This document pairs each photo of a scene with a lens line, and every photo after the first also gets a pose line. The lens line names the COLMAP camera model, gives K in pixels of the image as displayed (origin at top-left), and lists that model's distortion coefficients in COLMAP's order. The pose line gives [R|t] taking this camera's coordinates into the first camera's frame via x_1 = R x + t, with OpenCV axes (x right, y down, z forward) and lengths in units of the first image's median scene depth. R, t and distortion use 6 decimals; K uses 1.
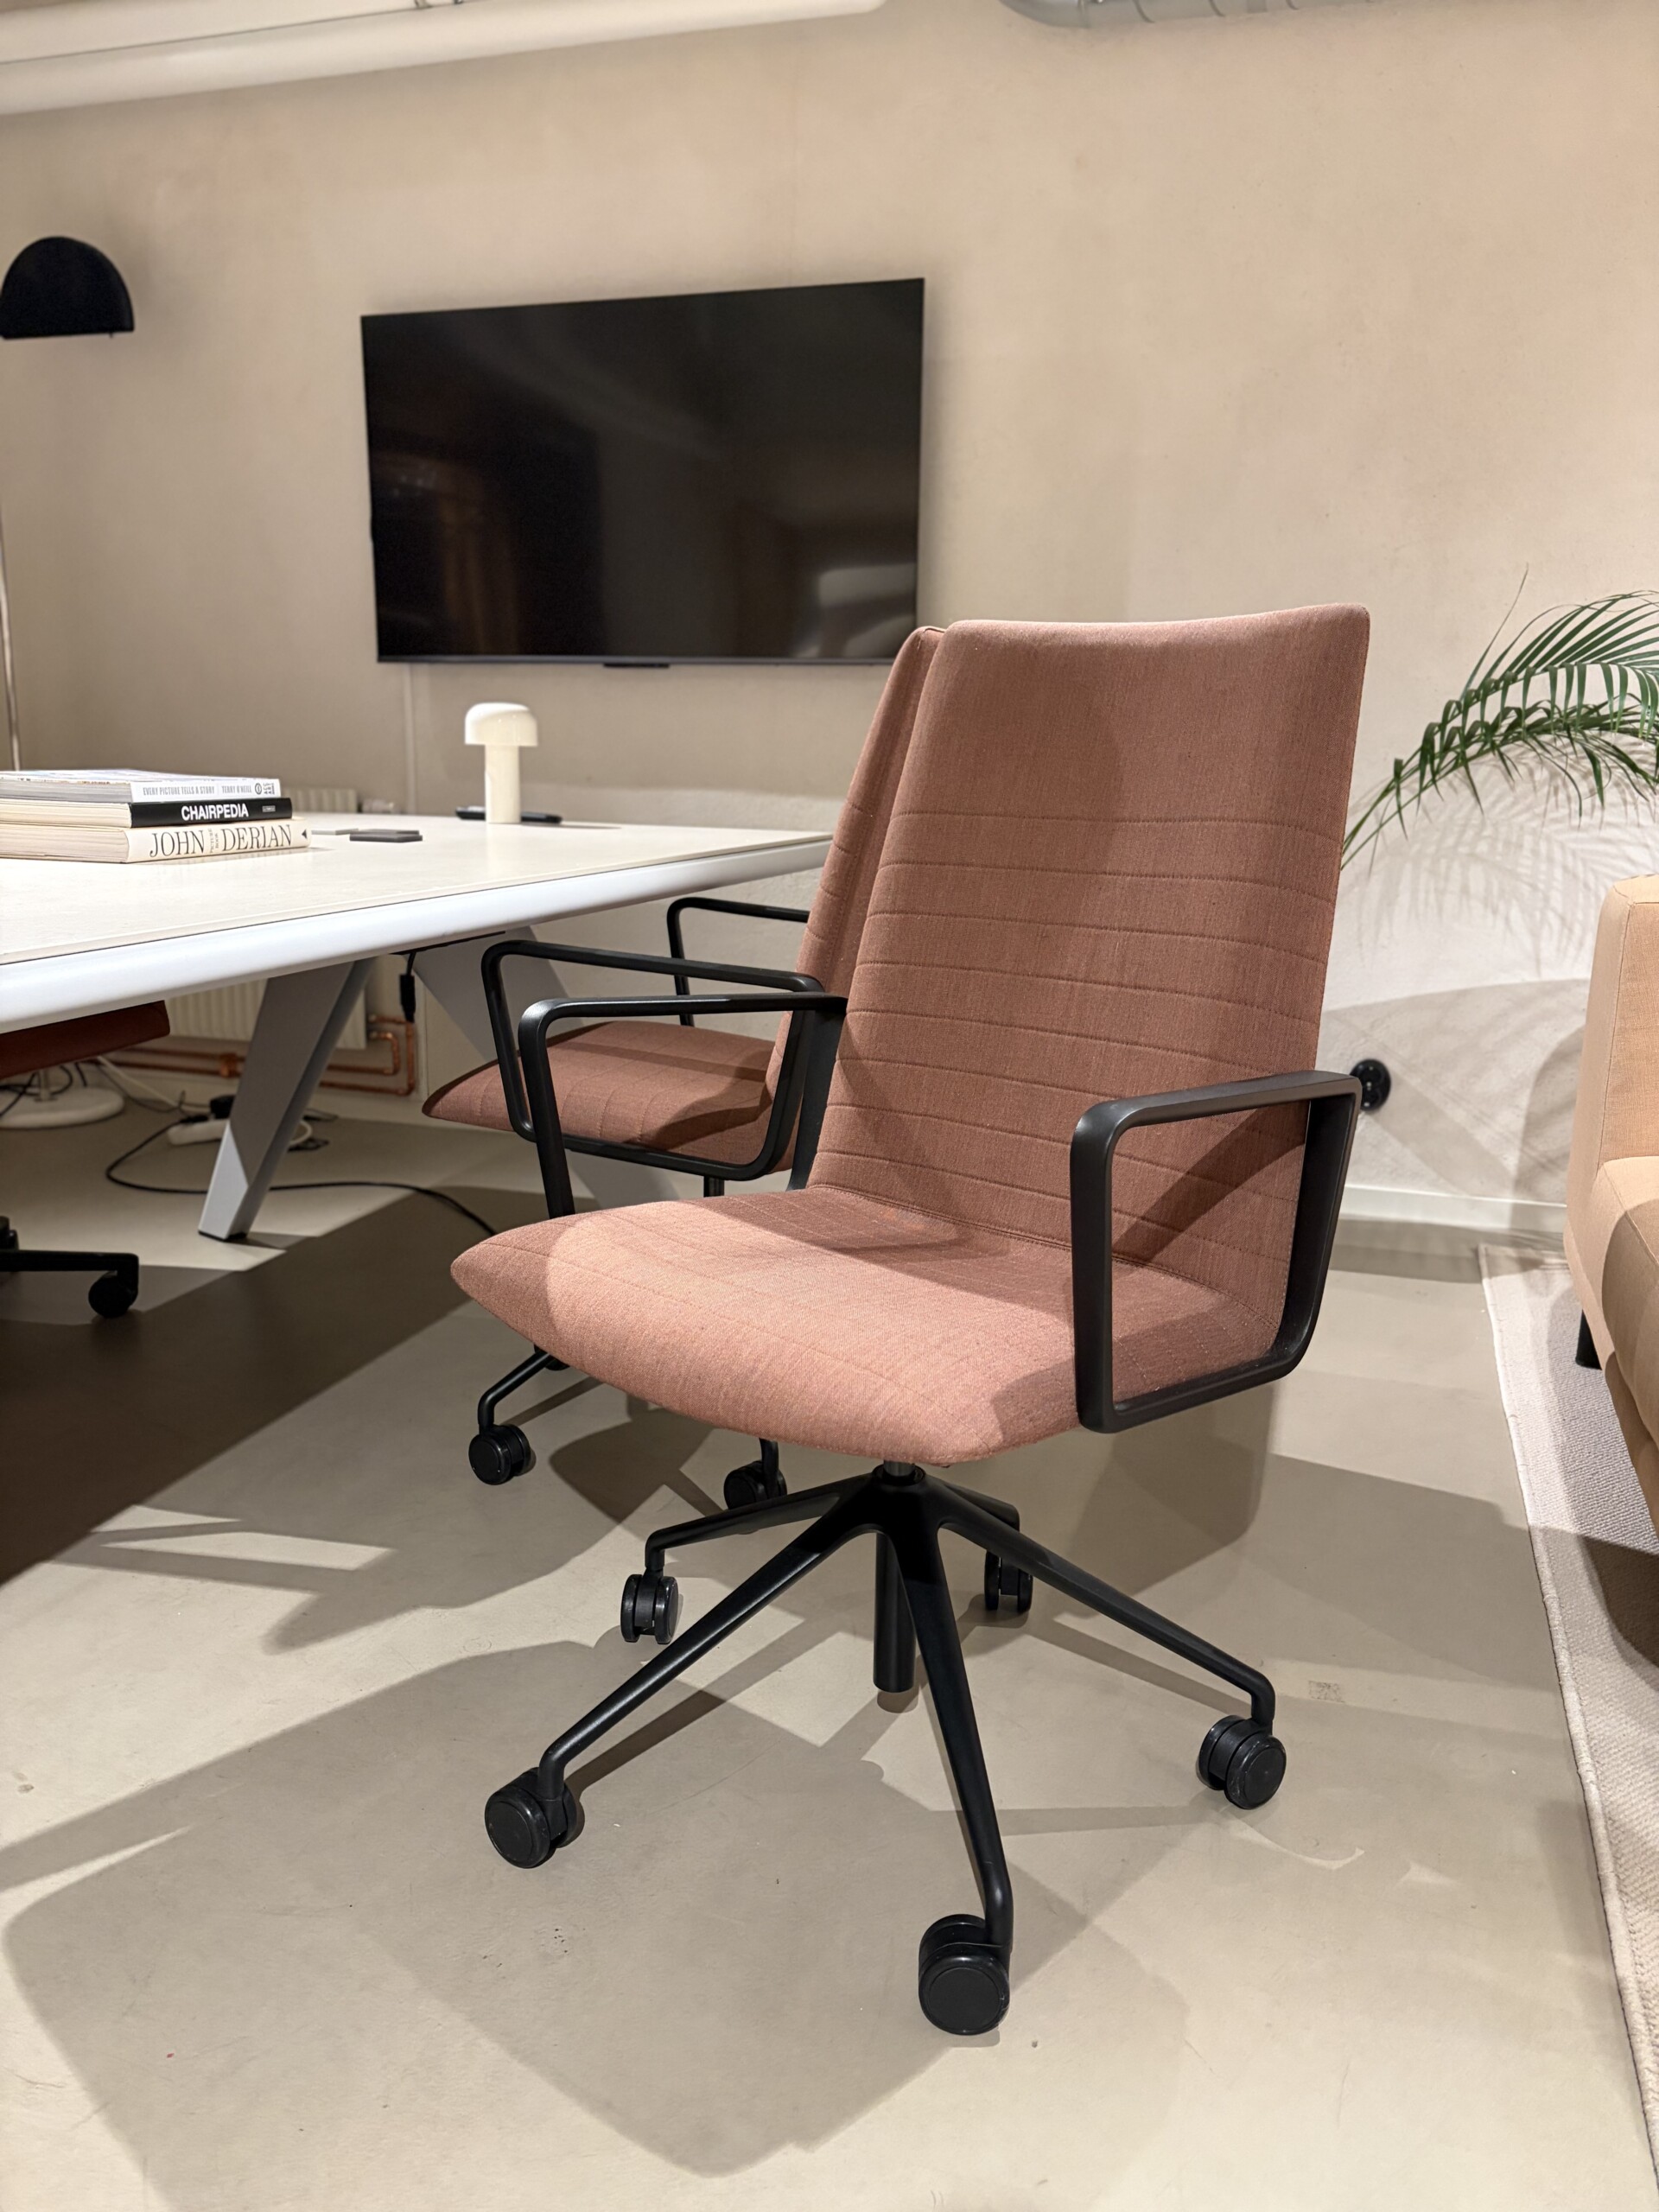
lens RADIAL K [[1650.2, 0, 829.5], [0, 1650.2, 1106.0], [0, 0, 1]] dist [0.006118, 0.013851]
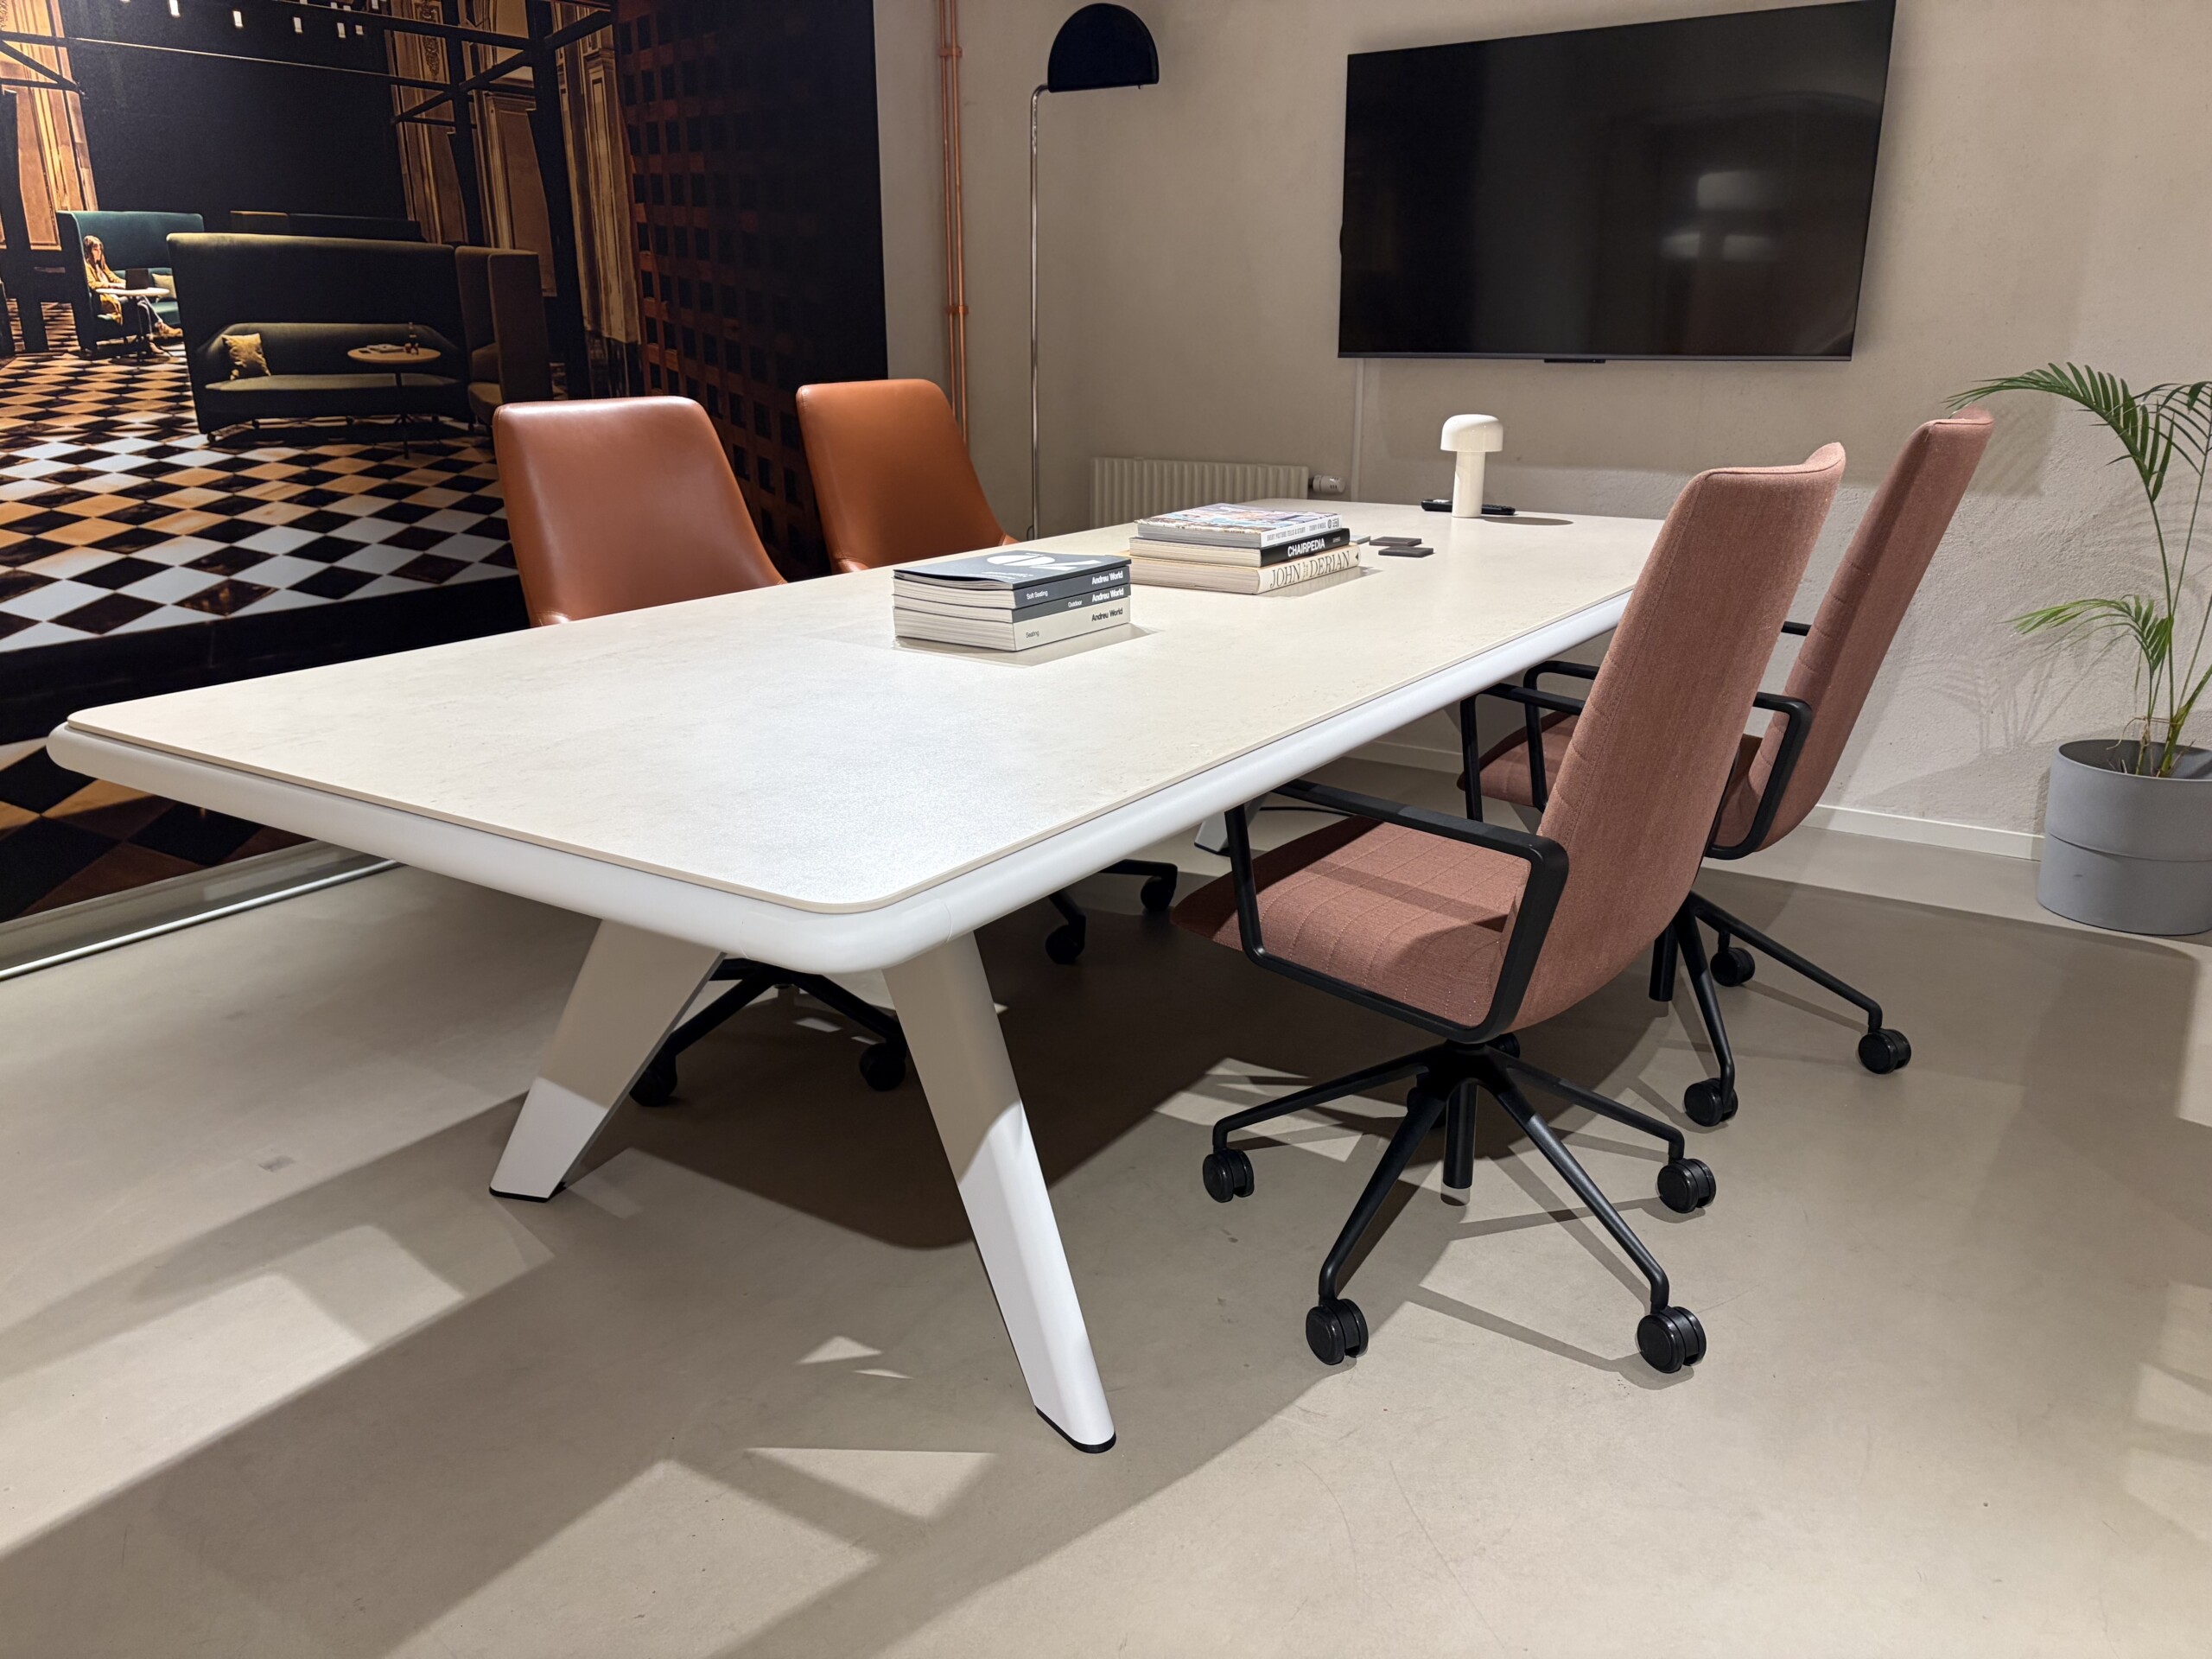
lens RADIAL K [[1650.2, 0, 1106.0], [0, 1650.2, 829.5], [0, 0, 1]] dist [0.006118, 0.013851]
pose [[0.955867, 0.066666, -0.286136, -0.085576], [-0.041157, 0.994697, 0.094259, -0.046092], [0.290903, -0.078323, 0.953541, -0.204131]]
